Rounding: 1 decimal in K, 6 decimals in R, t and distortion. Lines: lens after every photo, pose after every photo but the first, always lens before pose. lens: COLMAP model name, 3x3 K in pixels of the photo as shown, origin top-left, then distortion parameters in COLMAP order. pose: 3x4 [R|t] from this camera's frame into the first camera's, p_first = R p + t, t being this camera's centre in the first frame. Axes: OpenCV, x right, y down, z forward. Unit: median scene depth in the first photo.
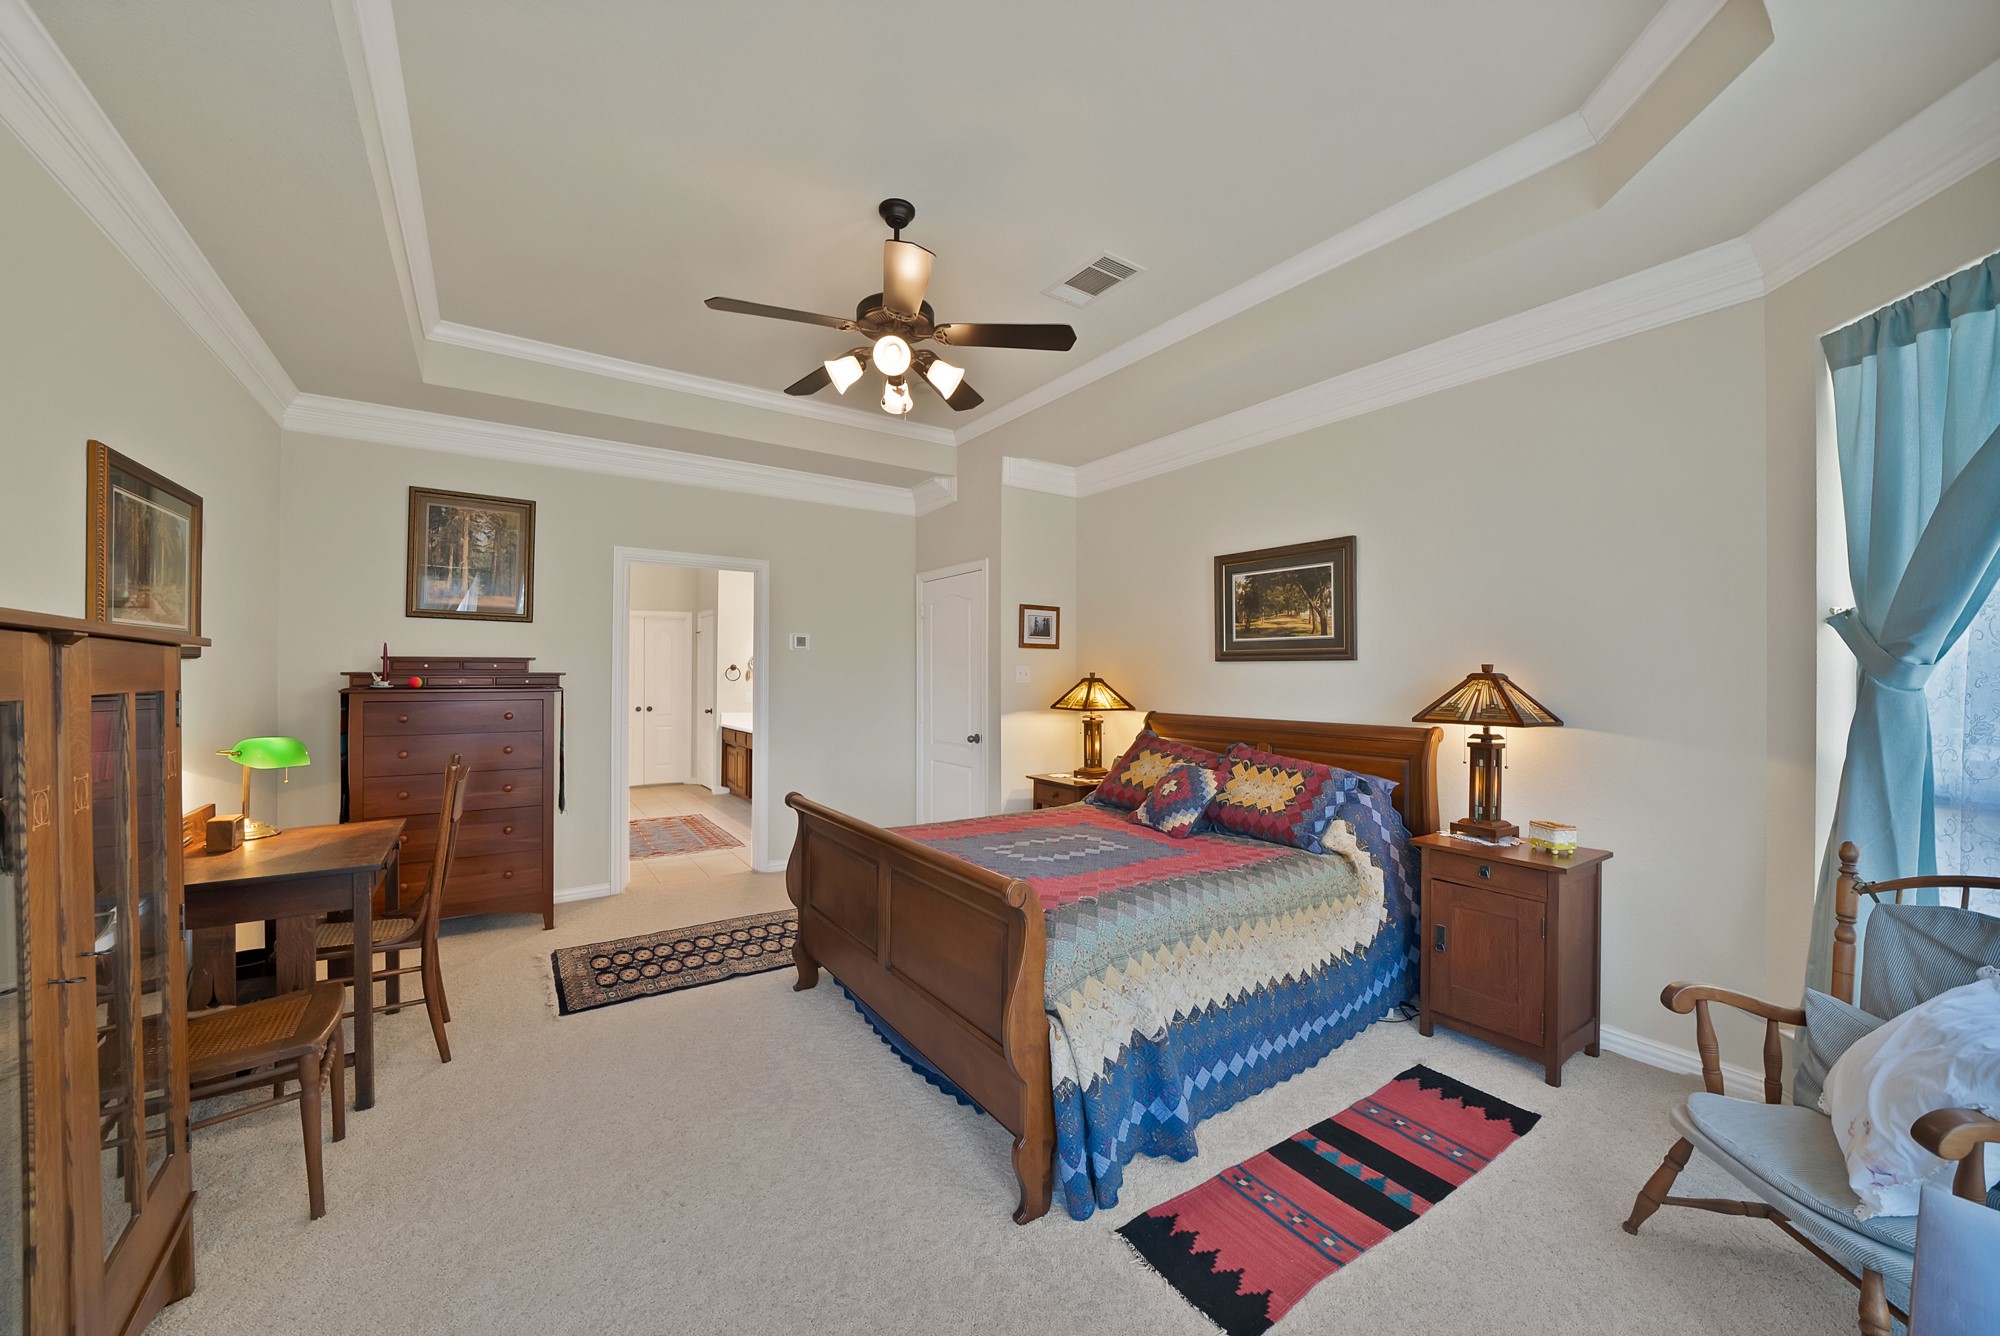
lens RADIAL K [[726.0, 0, 1000.2], [0, 726.0, 677.2], [0, 0, 1]] dist [-0.004027, -0.000072]
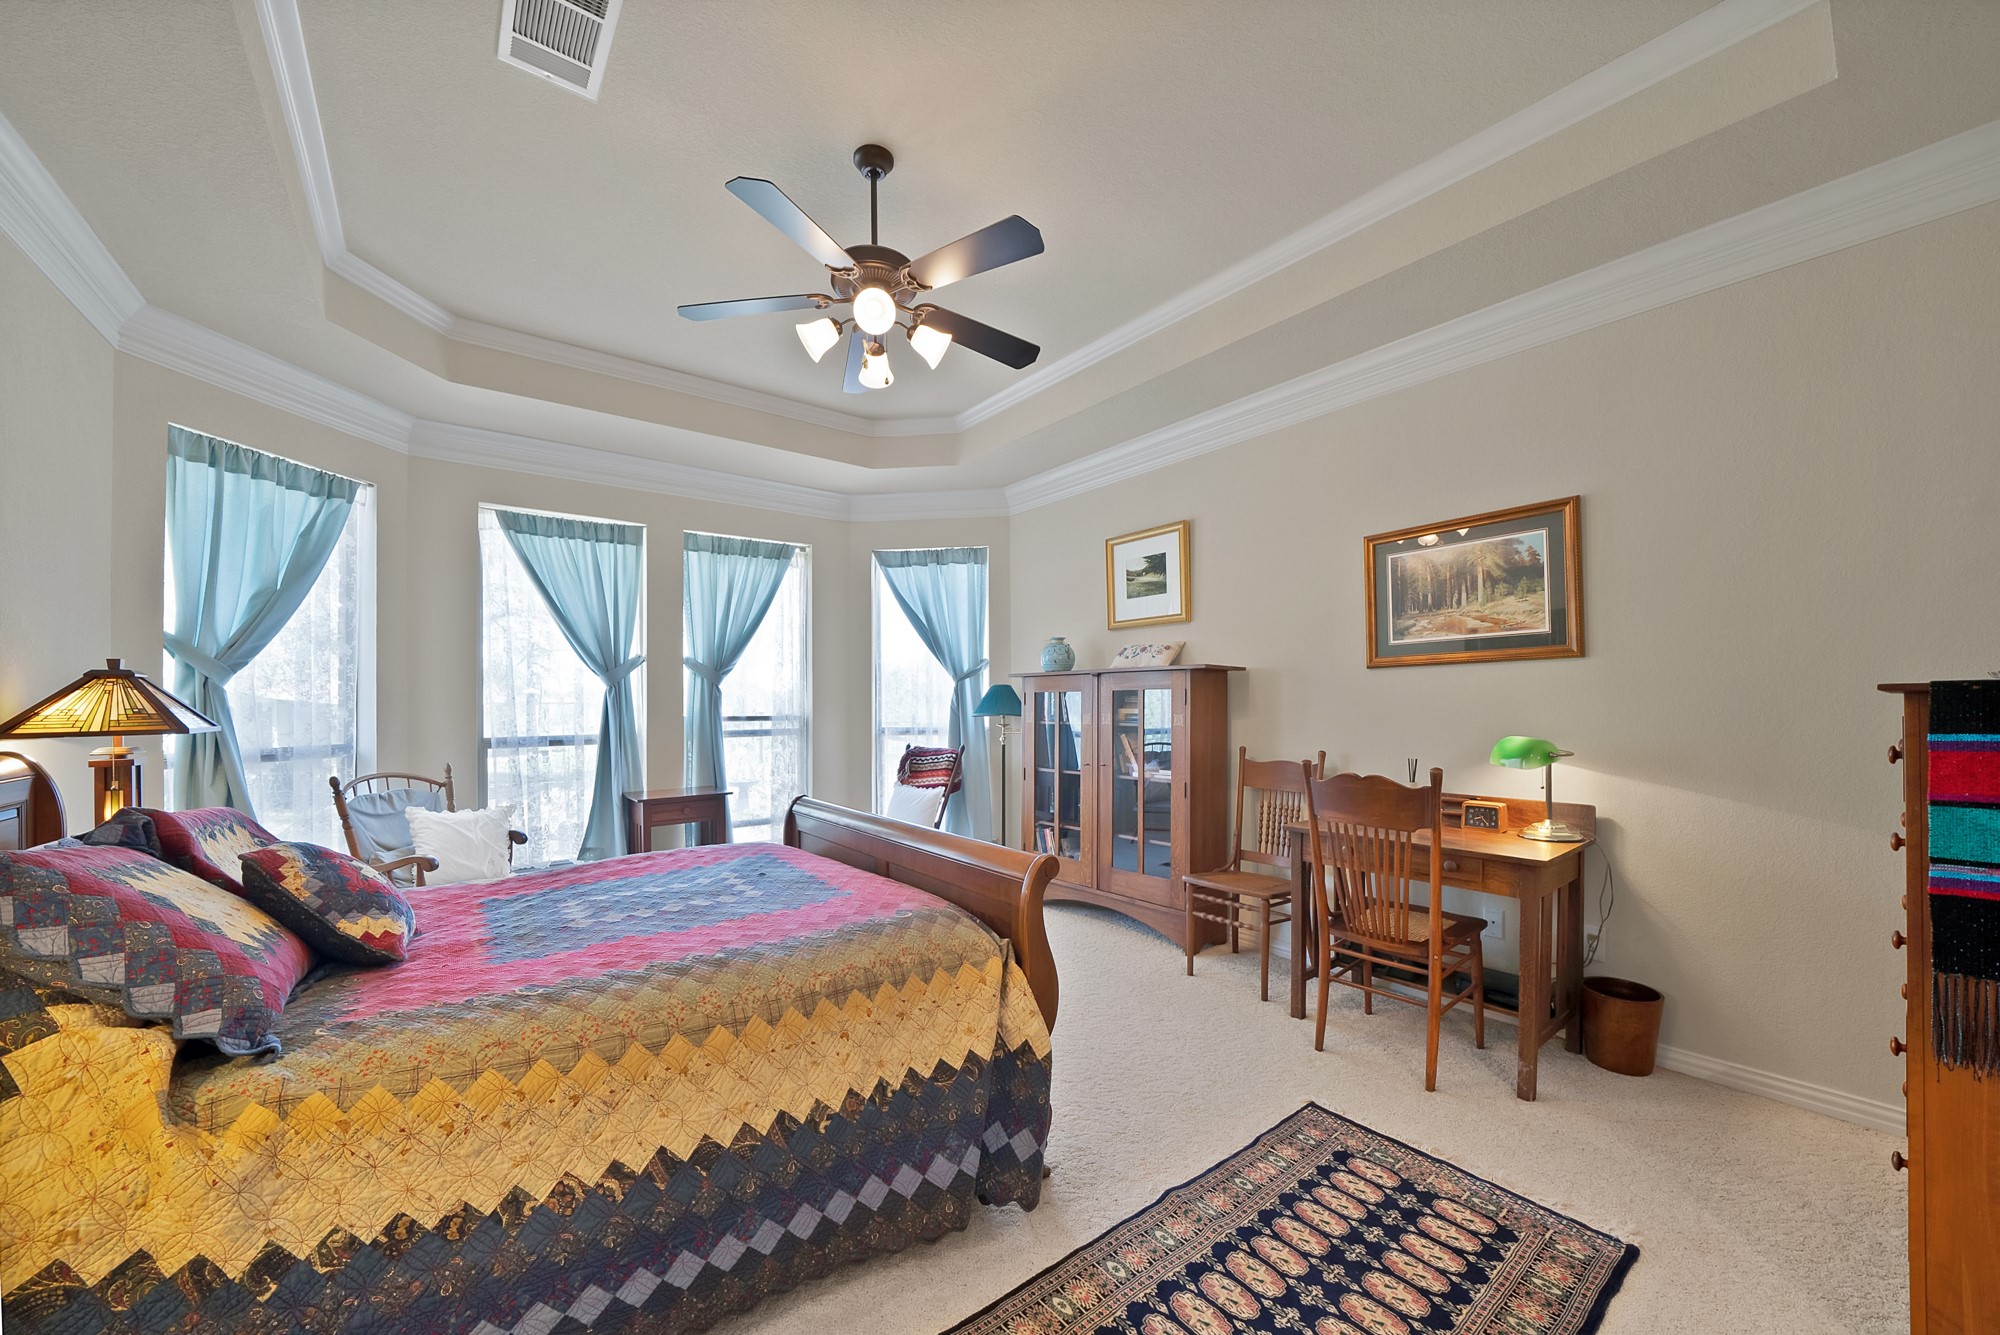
lens RADIAL K [[726.0, 0, 996.1], [0, 726.0, 684.7], [0, 0, 1]] dist [-0.004027, -0.000072]
pose [[-0.998221, 0.004805, -0.059427, -0.225220], [0.005182, 0.999967, -0.006178, 0.019656], [0.059396, -0.006475, -0.998214, 1.782390]]
